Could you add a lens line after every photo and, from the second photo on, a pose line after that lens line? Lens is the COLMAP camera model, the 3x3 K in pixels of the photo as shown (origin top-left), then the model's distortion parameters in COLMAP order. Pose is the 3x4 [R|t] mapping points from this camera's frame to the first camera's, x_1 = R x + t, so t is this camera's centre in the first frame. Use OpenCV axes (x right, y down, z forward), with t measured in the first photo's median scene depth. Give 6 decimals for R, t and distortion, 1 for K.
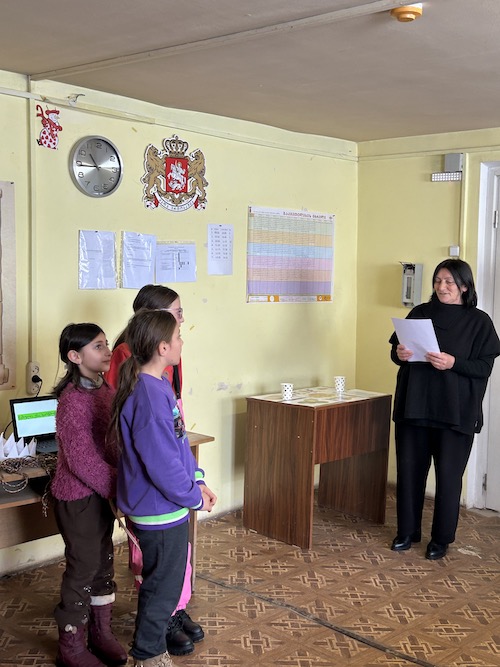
lens RADIAL K [[900.3, 0, 250.0], [0, 900.3, 333.5], [0, 0, 1]] dist [0.012576, -0.061114]
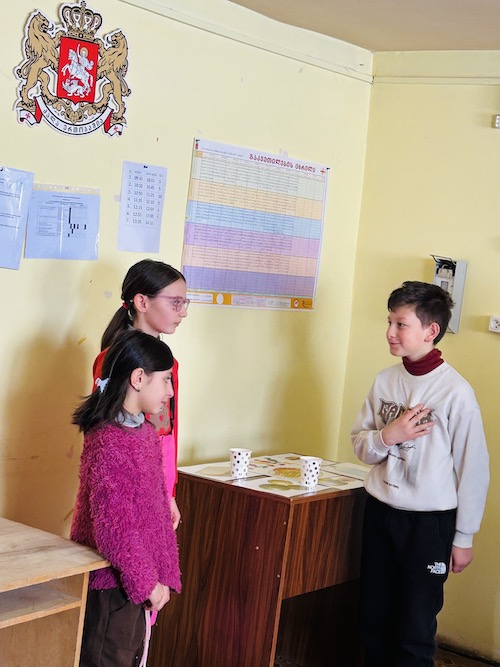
lens RADIAL K [[1239.3, 0, 250.0], [0, 1239.3, 333.5], [0, 0, 1]] dist [0.033416, -0.155748]
pose [[0.992073, 0.079068, 0.097671, -0.036914], [-0.079264, 0.996852, -0.001880, -0.018041], [-0.097512, -0.005876, 0.995217, 0.211544]]
